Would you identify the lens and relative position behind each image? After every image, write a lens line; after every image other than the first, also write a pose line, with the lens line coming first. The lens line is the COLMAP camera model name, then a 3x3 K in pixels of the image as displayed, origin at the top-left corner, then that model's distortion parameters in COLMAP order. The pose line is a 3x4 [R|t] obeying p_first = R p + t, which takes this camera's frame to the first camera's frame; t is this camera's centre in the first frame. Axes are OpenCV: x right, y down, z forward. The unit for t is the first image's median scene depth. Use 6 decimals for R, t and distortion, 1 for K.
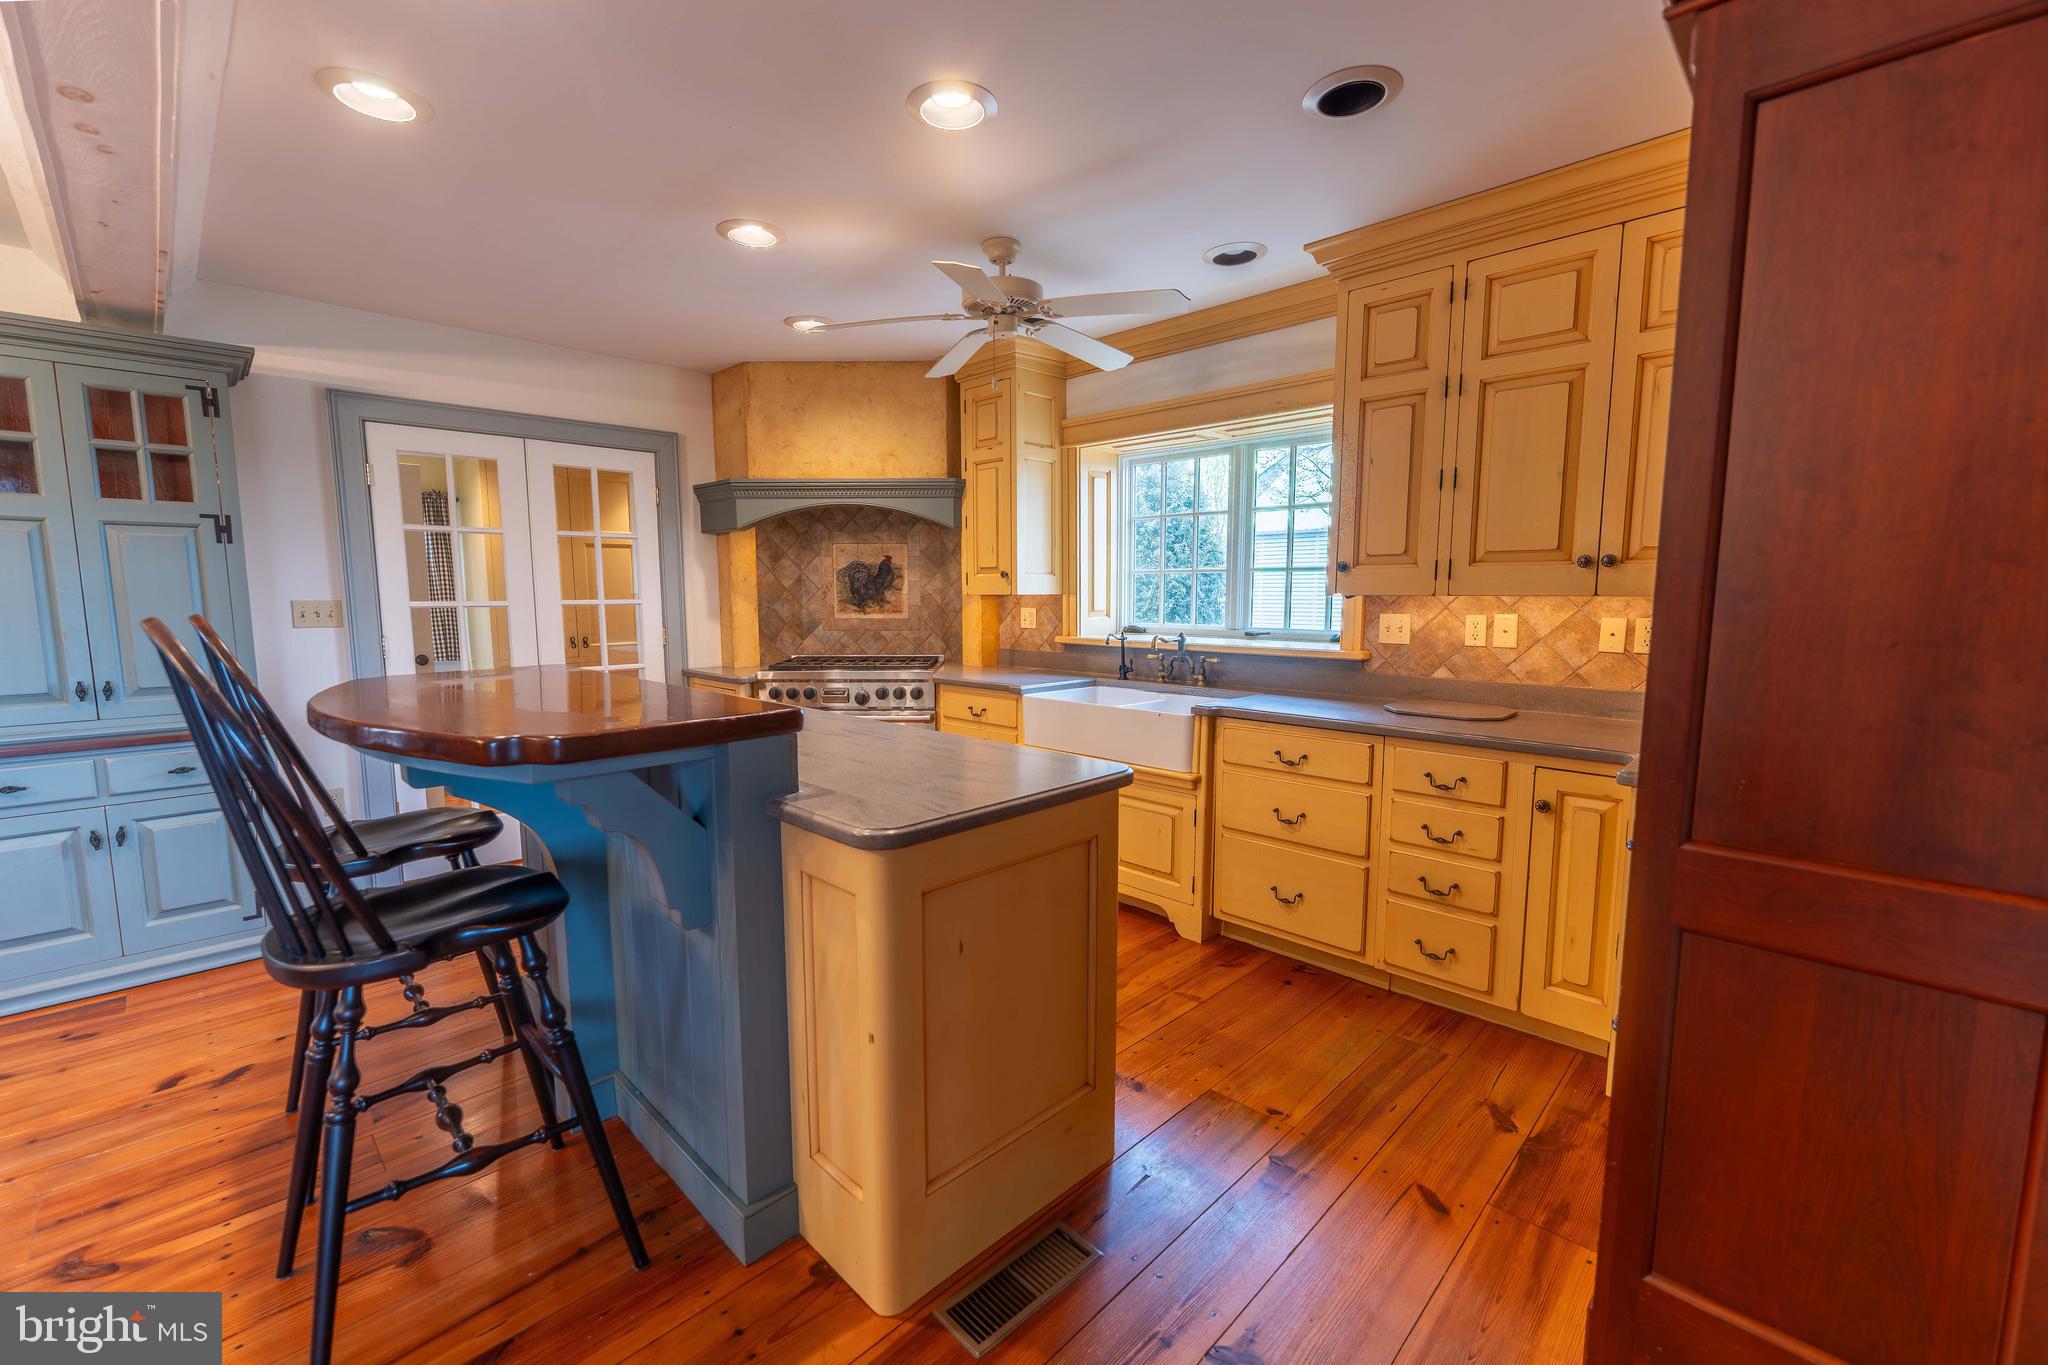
lens RADIAL K [[834.2, 0, 1017.9], [0, 834.2, 683.7], [0, 0, 1]] dist [-0.007748, 0.000005]
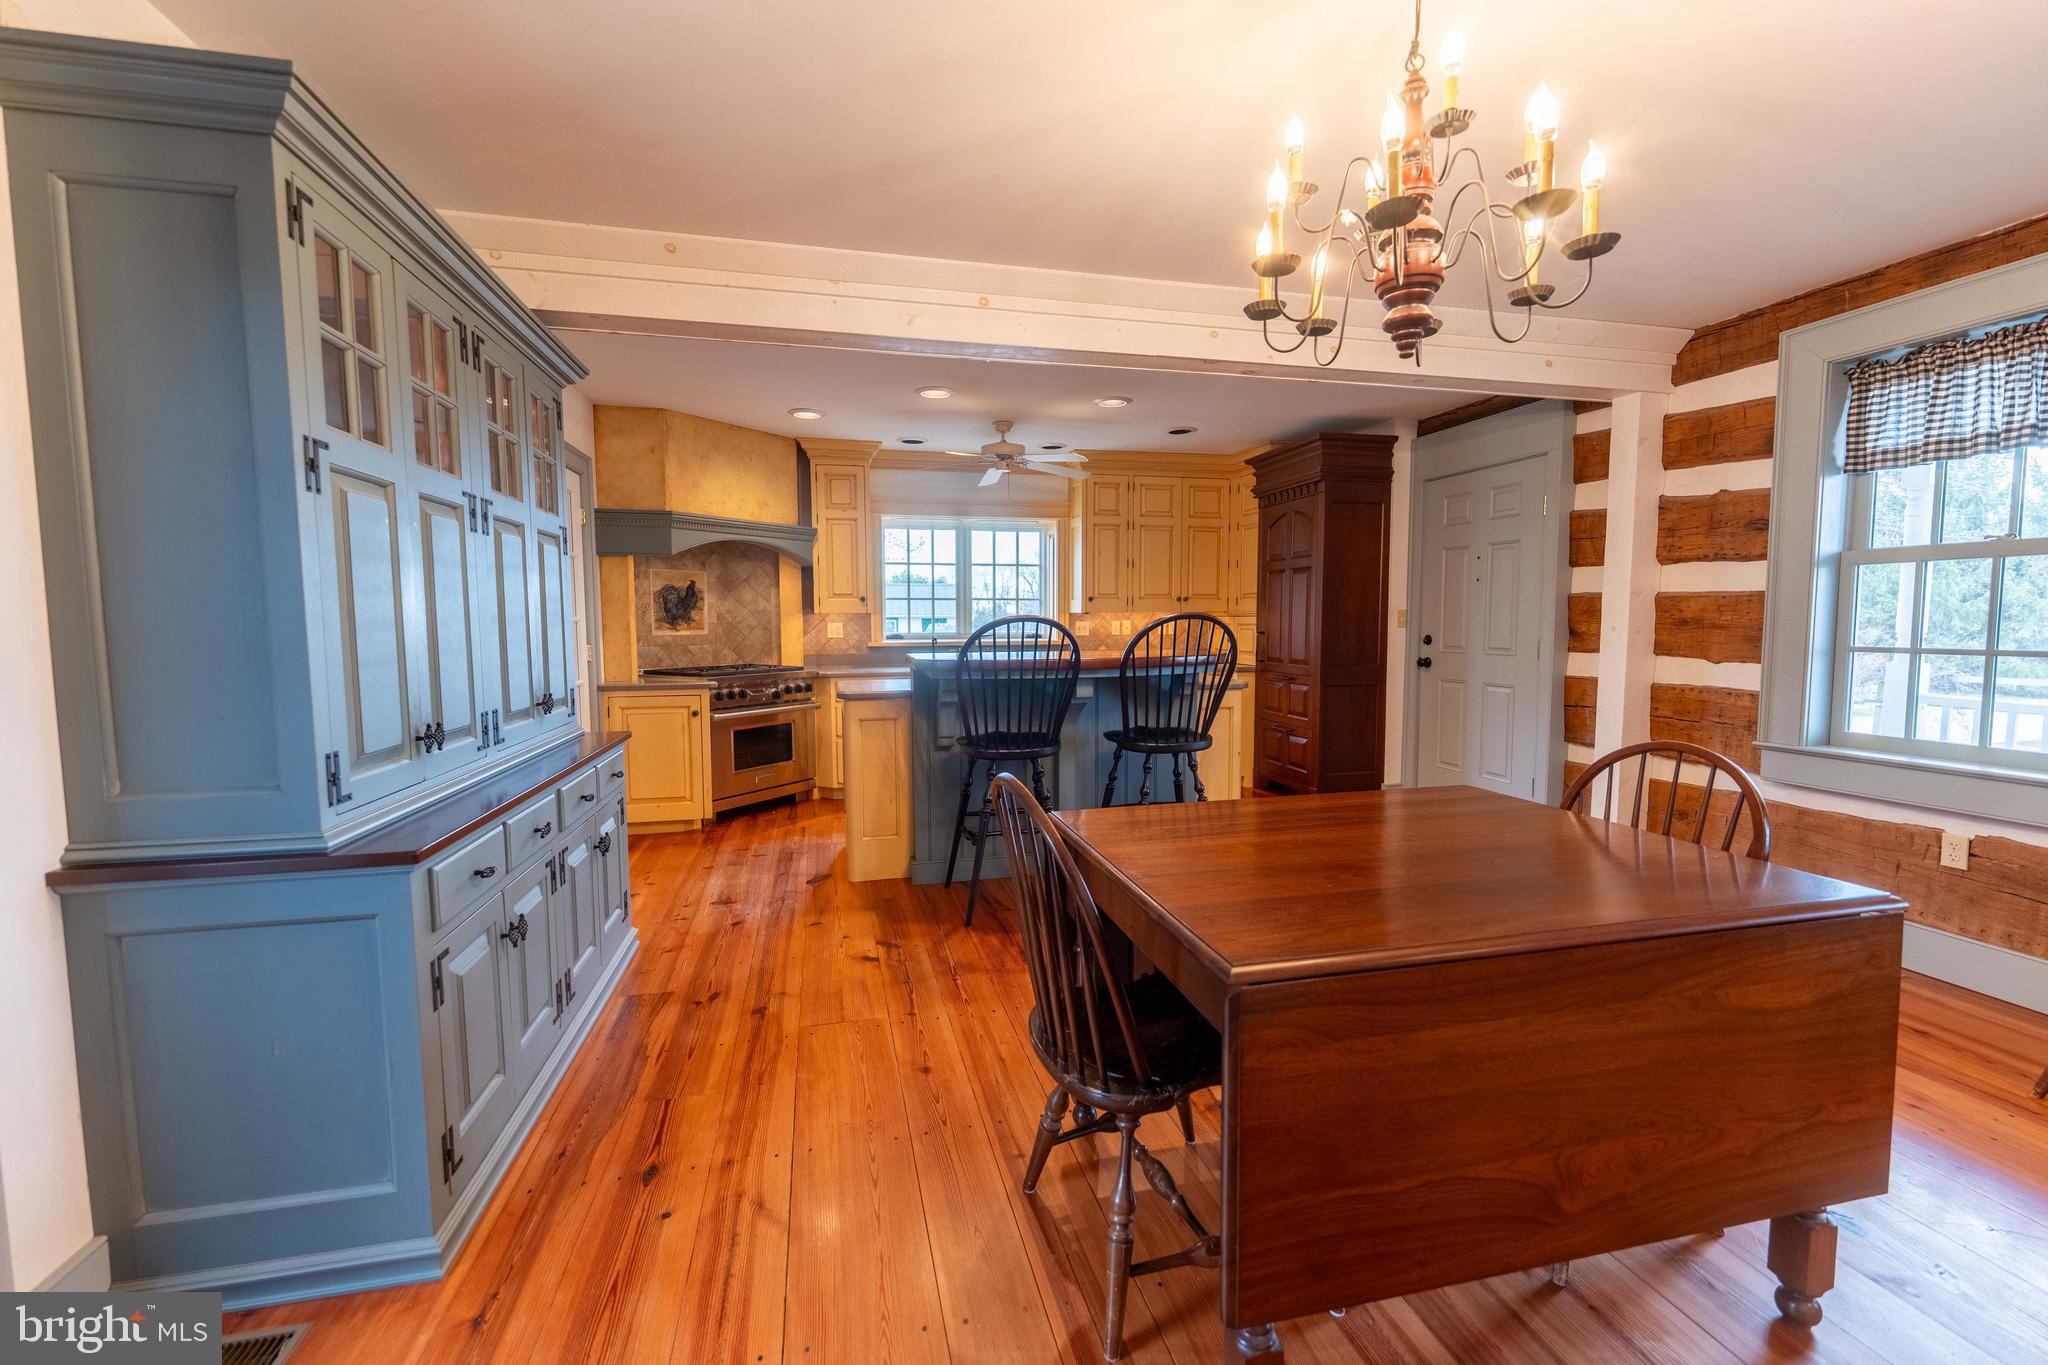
lens RADIAL K [[837.2, 0, 1016.8], [0, 837.2, 679.9], [0, 0, 1]] dist [-0.000722, -0.000150]
pose [[0.534007, -0.063889, 0.843062, -1.413868], [0.096371, 0.995242, 0.014379, 0.017026], [-0.839969, 0.073568, 0.537623, 0.007412]]
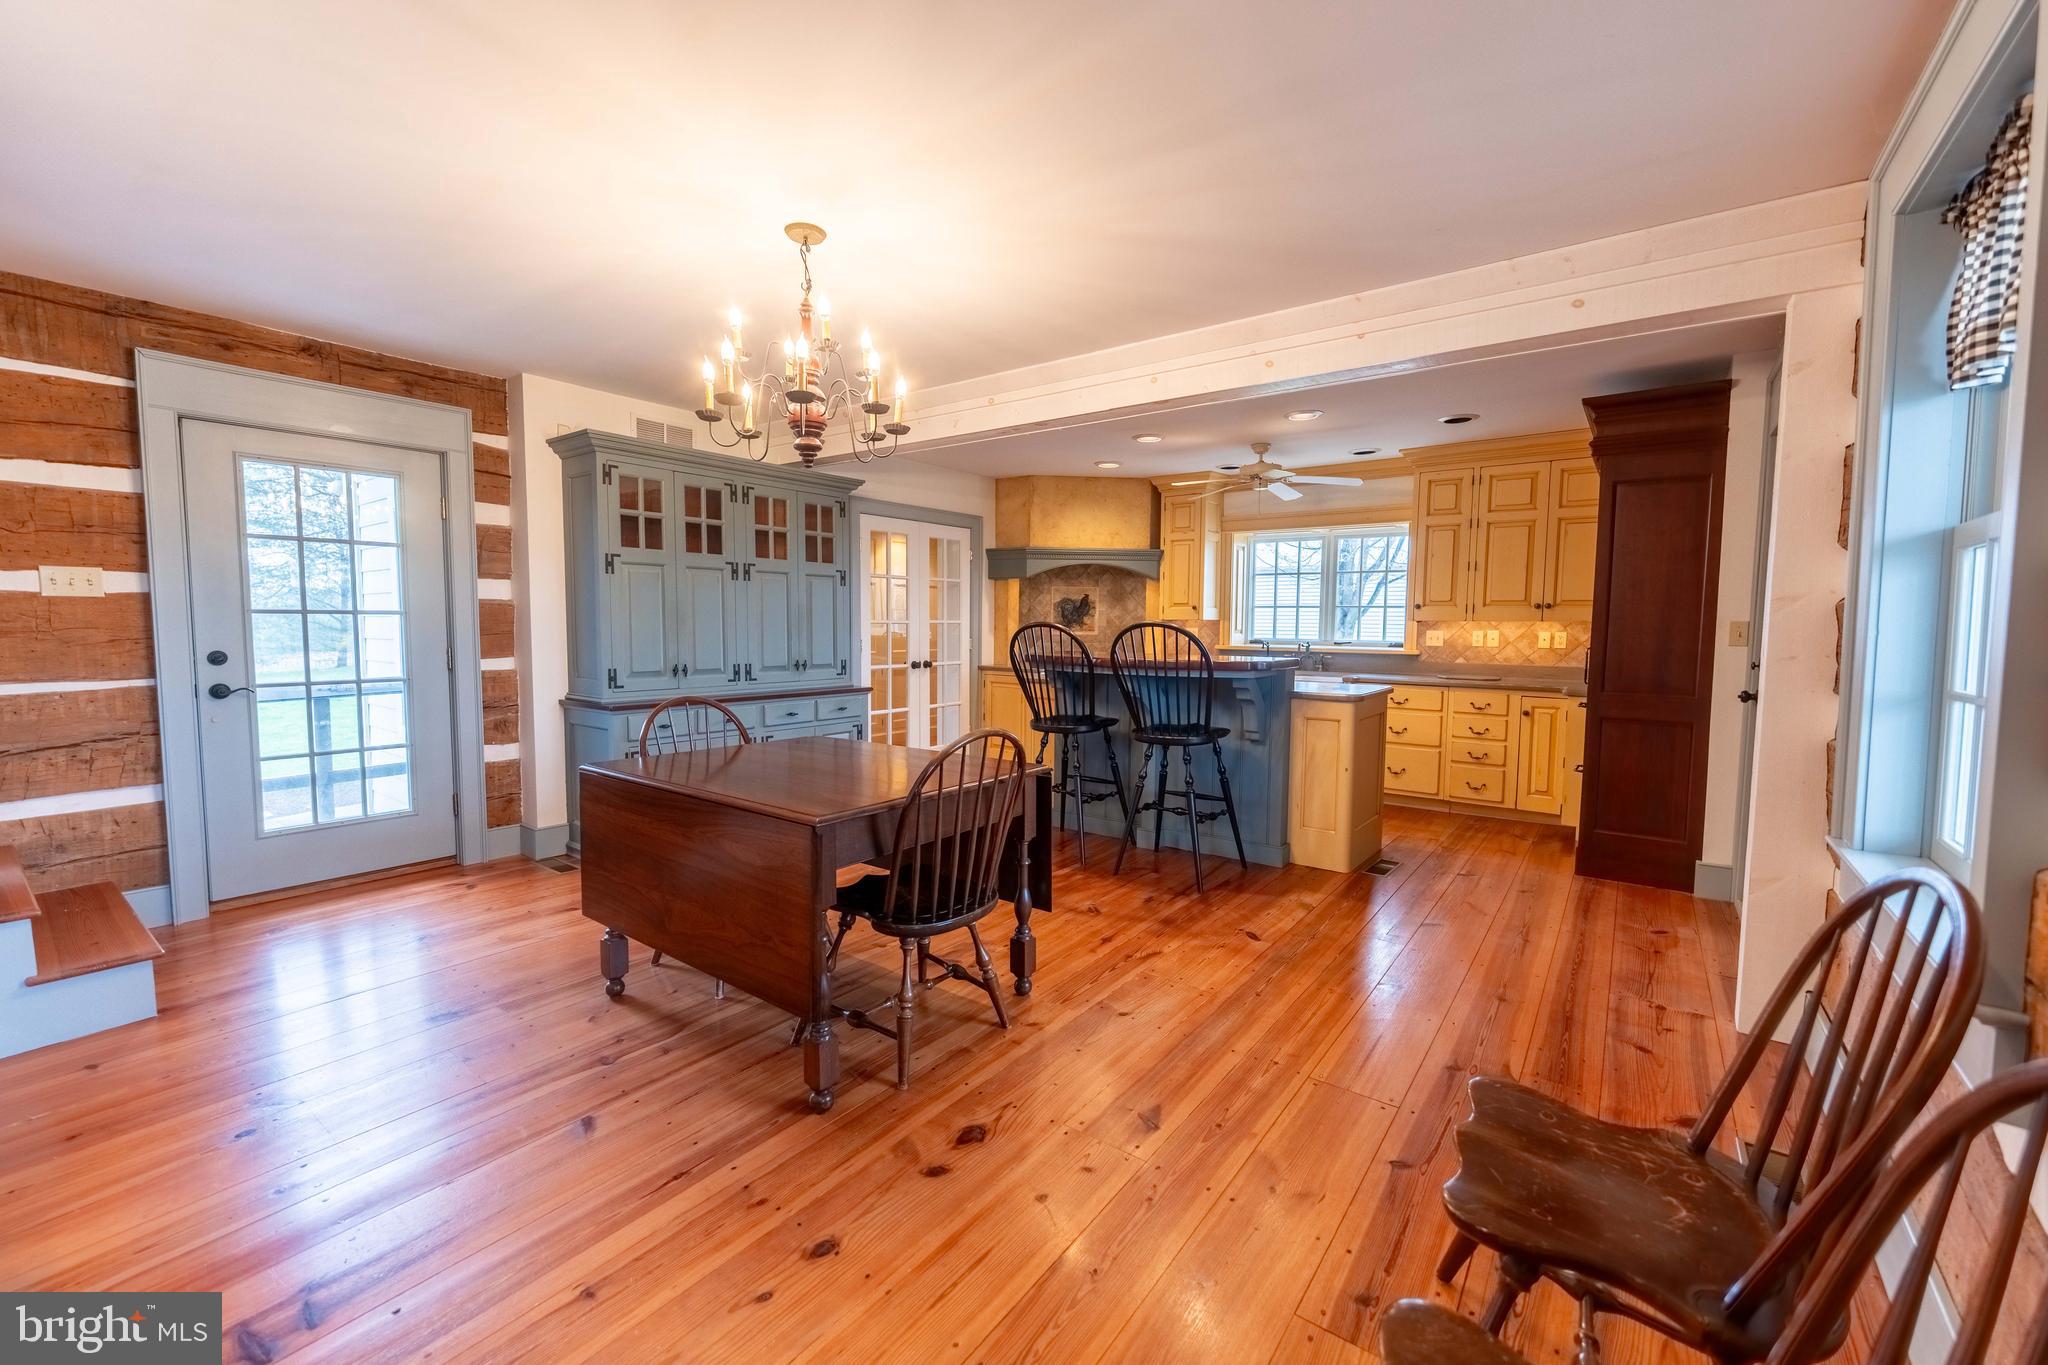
lens RADIAL K [[822.8, 0, 1013.2], [0, 822.8, 679.3], [0, 0, 1]] dist [0.000351, -0.000058]
pose [[0.991717, 0.000442, 0.128438, -0.759418], [0.004620, 0.999224, -0.039113, 0.098815], [-0.128355, 0.039383, 0.990946, -0.763741]]
